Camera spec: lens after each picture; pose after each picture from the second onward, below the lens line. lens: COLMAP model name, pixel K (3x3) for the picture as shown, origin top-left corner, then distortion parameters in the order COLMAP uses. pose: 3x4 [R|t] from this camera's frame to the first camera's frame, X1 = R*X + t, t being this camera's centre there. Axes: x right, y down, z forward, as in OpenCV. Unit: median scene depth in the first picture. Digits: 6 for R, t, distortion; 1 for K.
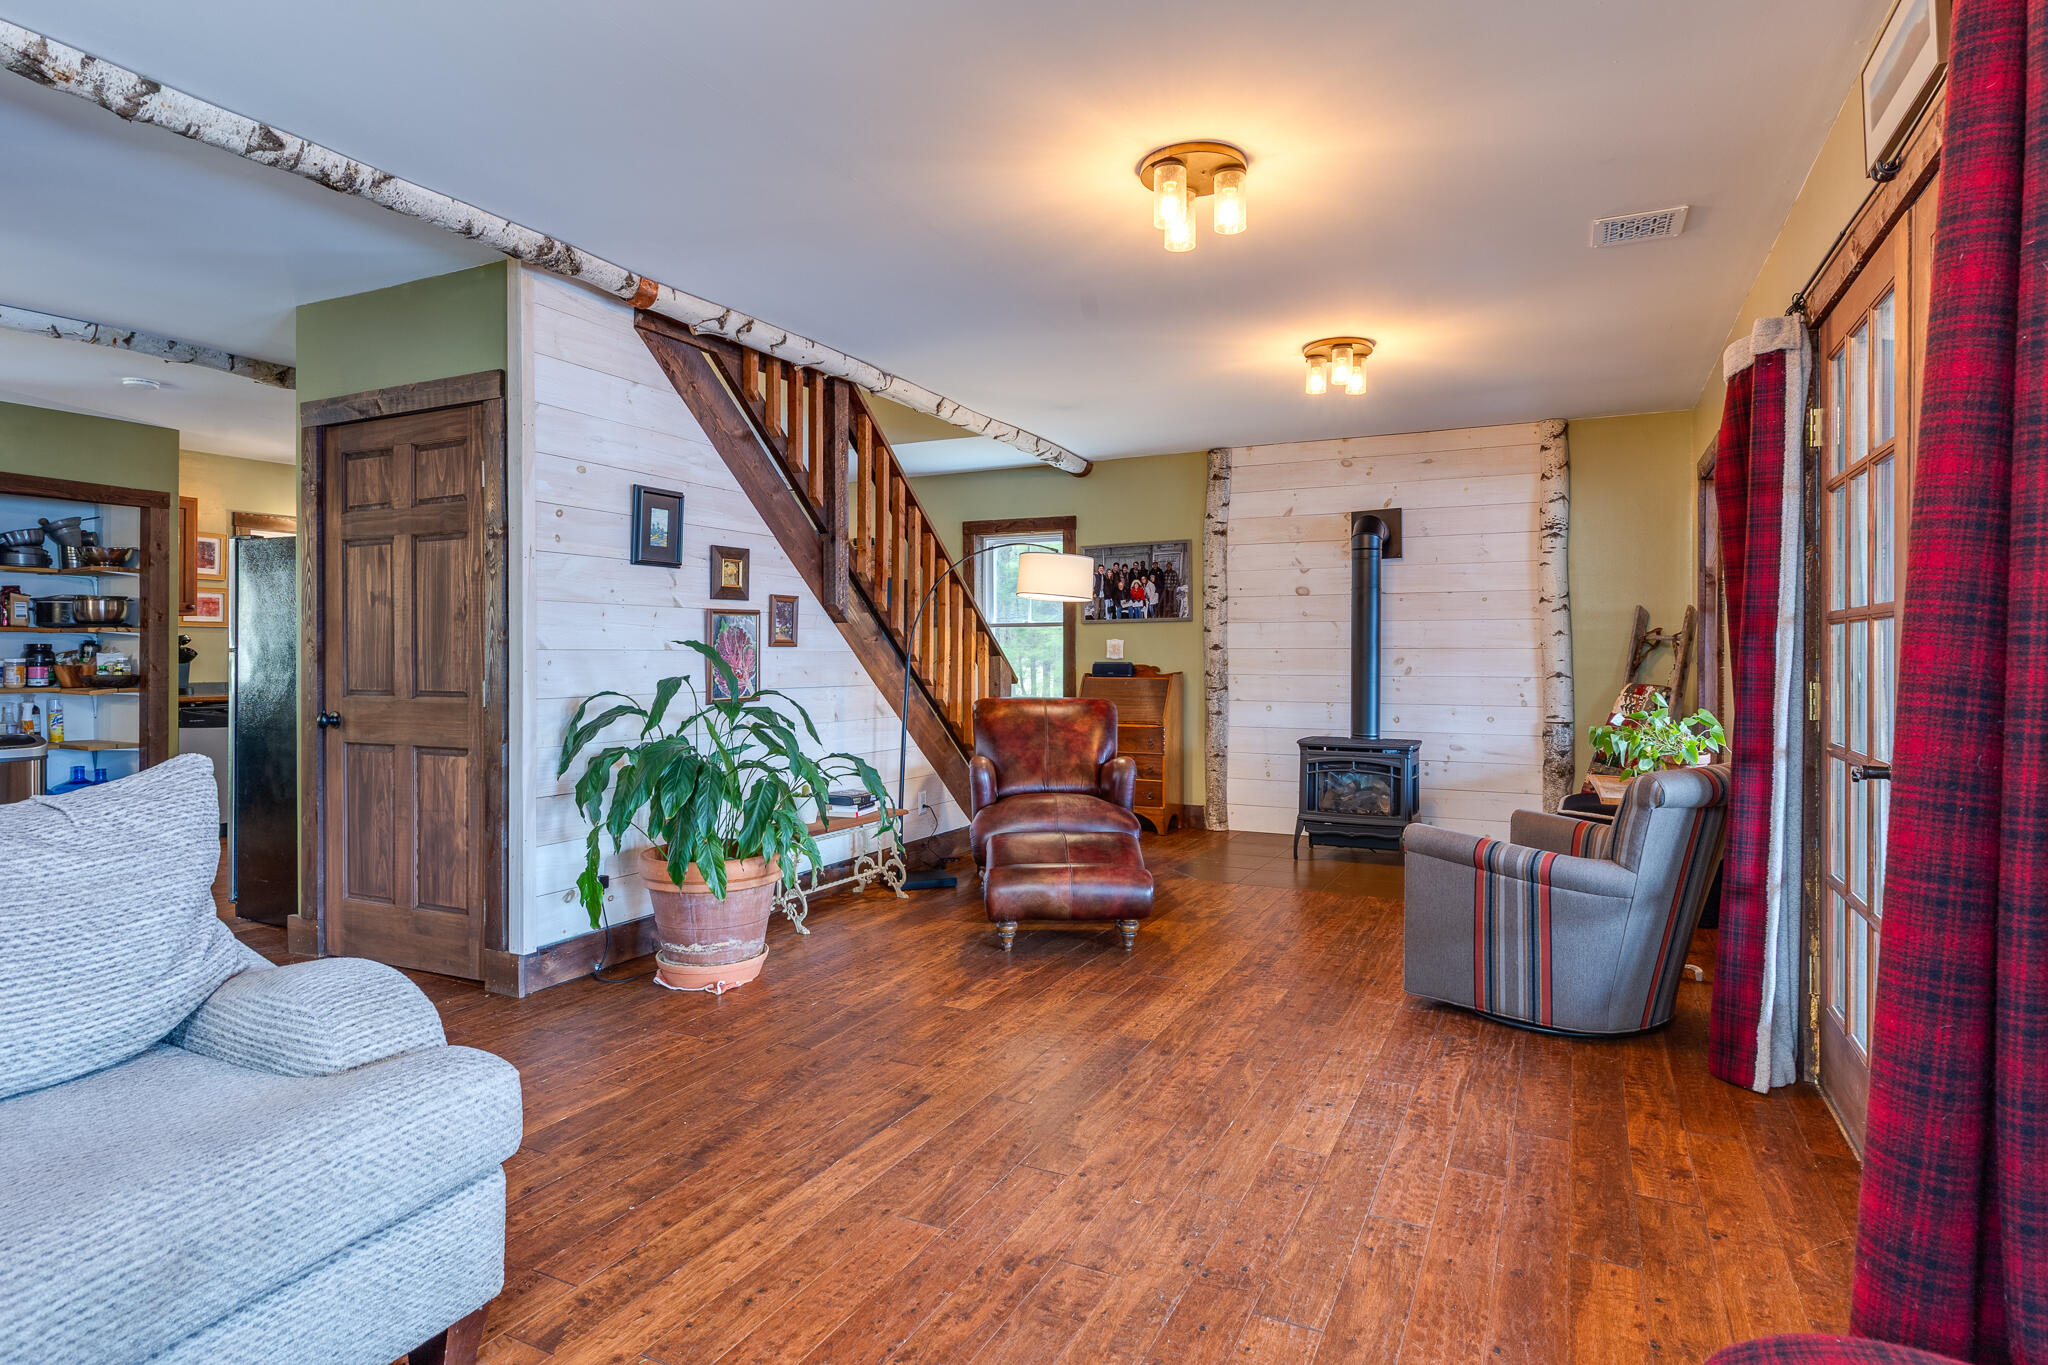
lens RADIAL K [[1101.0, 0, 1023.7], [0, 1101.0, 655.5], [0, 0, 1]] dist [-0.000834, 0.001188]
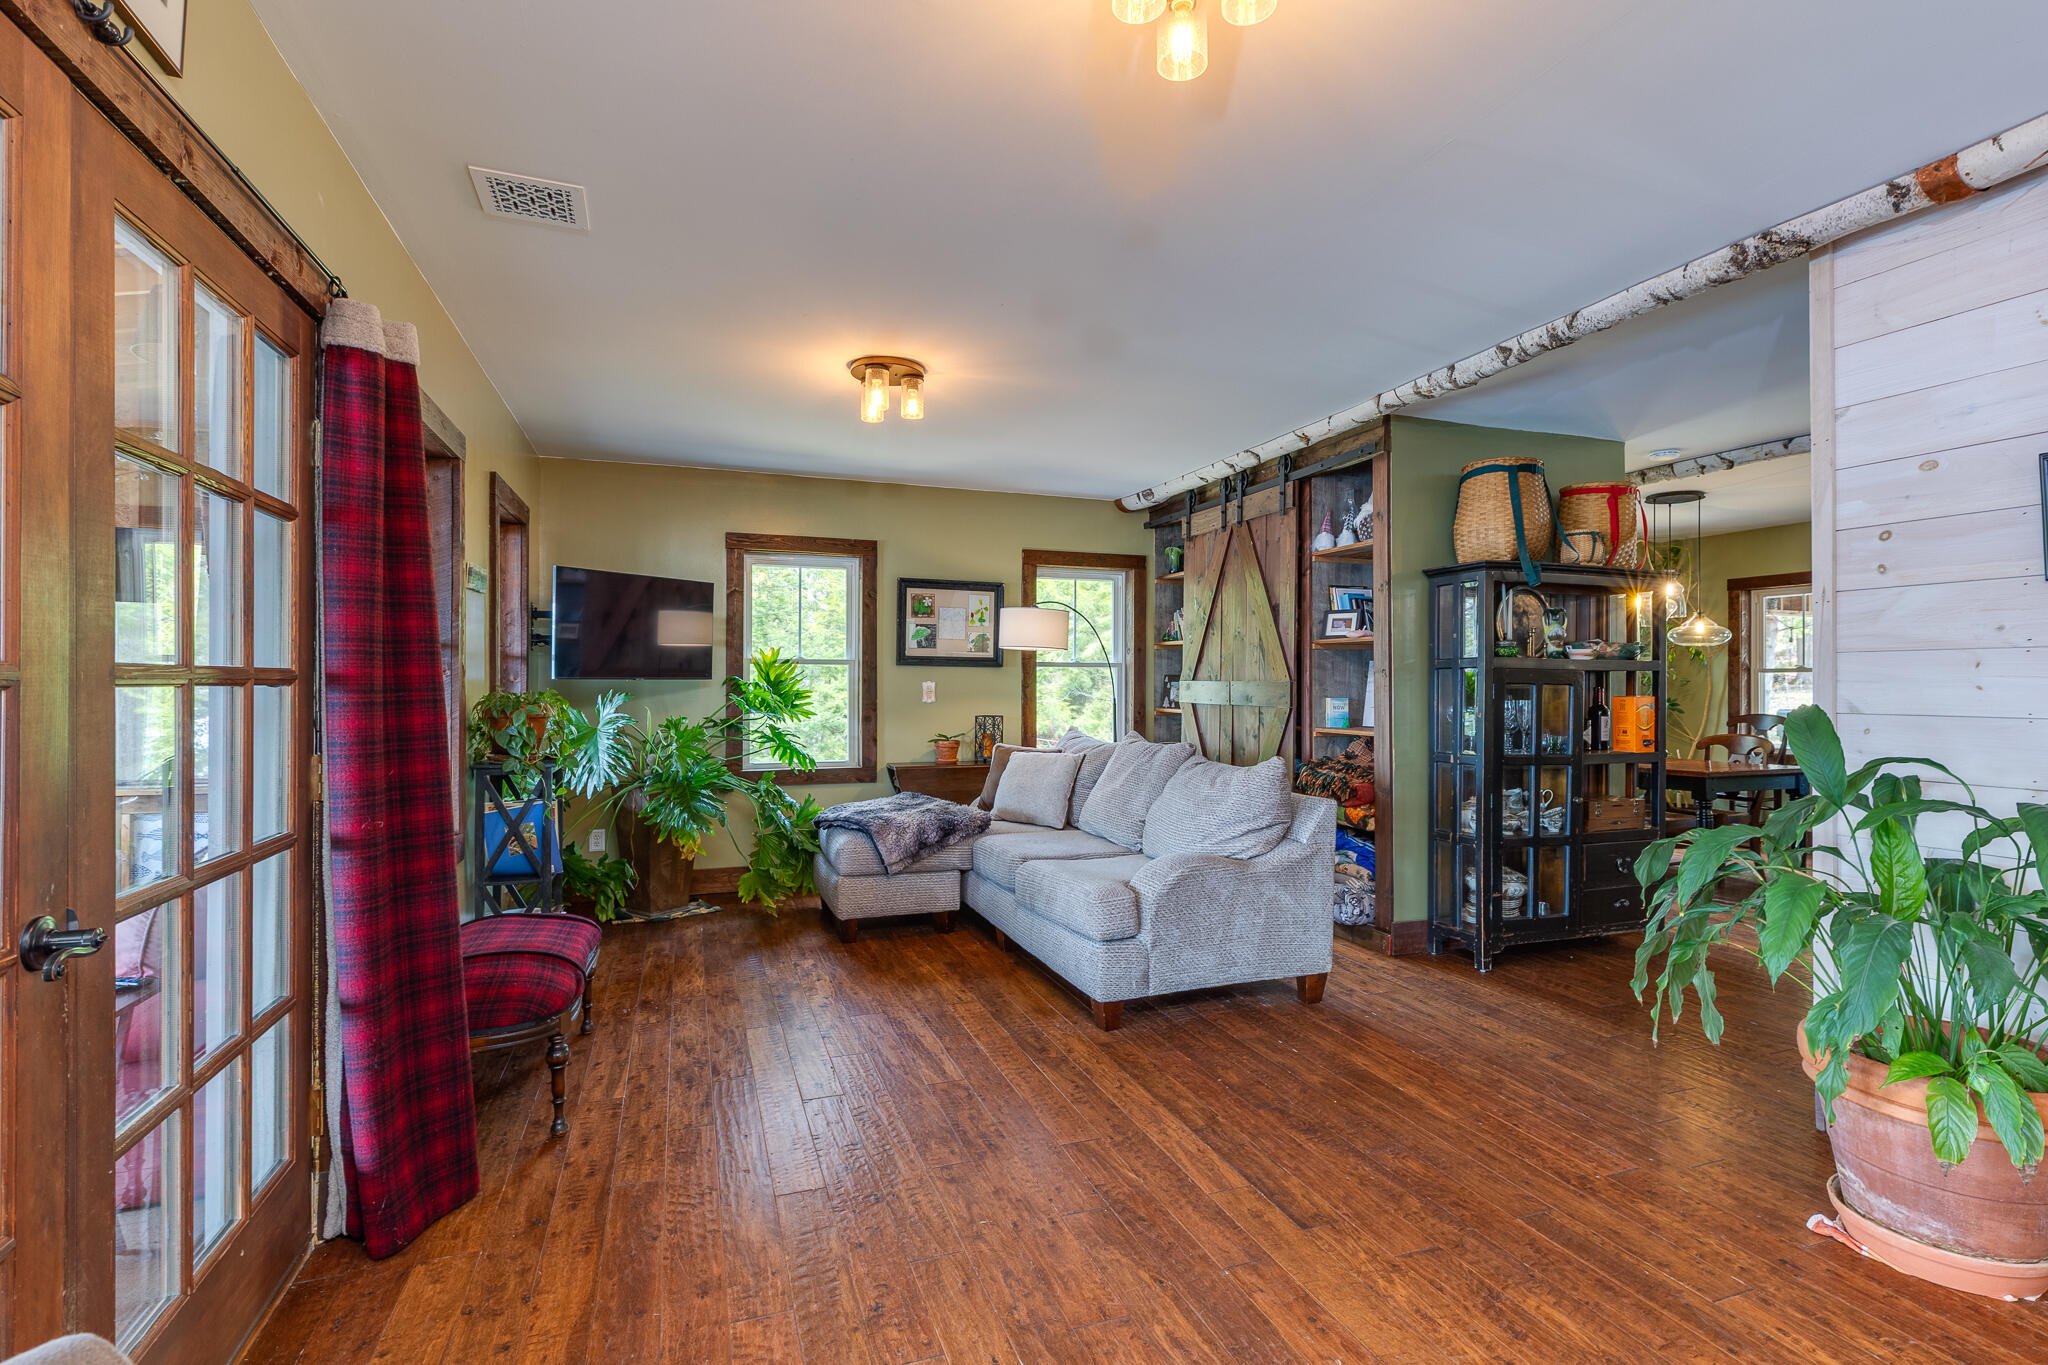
lens RADIAL K [[950.2, 0, 1036.1], [0, 950.2, 681.3], [0, 0, 1]] dist [0.001329, -0.000674]
pose [[-0.682827, -0.004771, -0.730565, 0.340142], [-0.003935, 0.999988, -0.002852, -0.017737], [0.730570, 0.000927, -0.682837, 0.752105]]
